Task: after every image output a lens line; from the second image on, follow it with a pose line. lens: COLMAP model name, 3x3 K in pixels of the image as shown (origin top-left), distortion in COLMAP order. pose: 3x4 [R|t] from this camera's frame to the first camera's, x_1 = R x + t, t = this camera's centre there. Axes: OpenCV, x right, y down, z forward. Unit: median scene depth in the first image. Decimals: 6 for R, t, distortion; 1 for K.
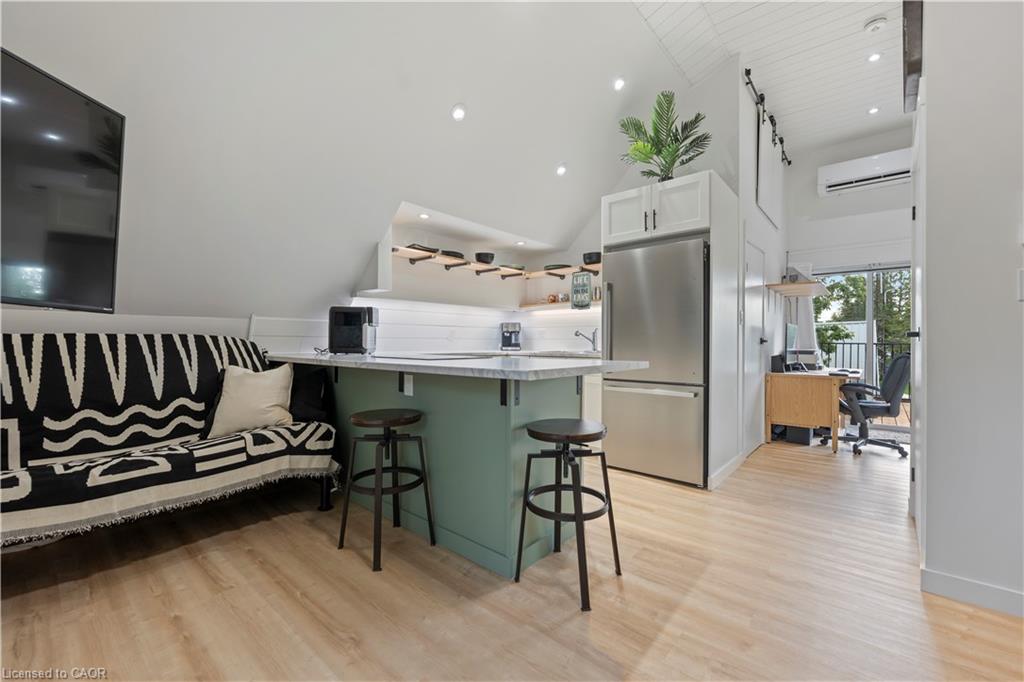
lens RADIAL K [[421.9, 0, 512.7], [0, 421.9, 342.0], [0, 0, 1]] dist [-0.003067, -0.000273]
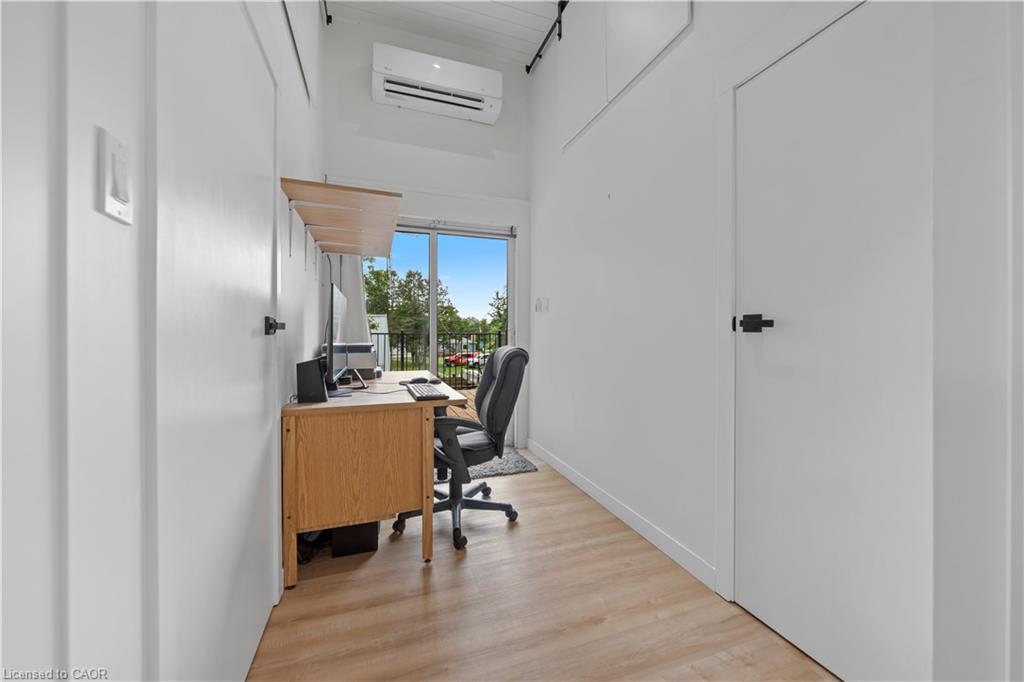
lens RADIAL K [[381.5, 0, 510.2], [0, 381.5, 339.2], [0, 0, 1]] dist [-0.002228, -0.000064]
pose [[0.496651, -0.010729, 0.867884, 0.362528], [-0.004638, 0.999877, 0.015015, 0.003052], [-0.867938, -0.011483, 0.496540, 0.583981]]
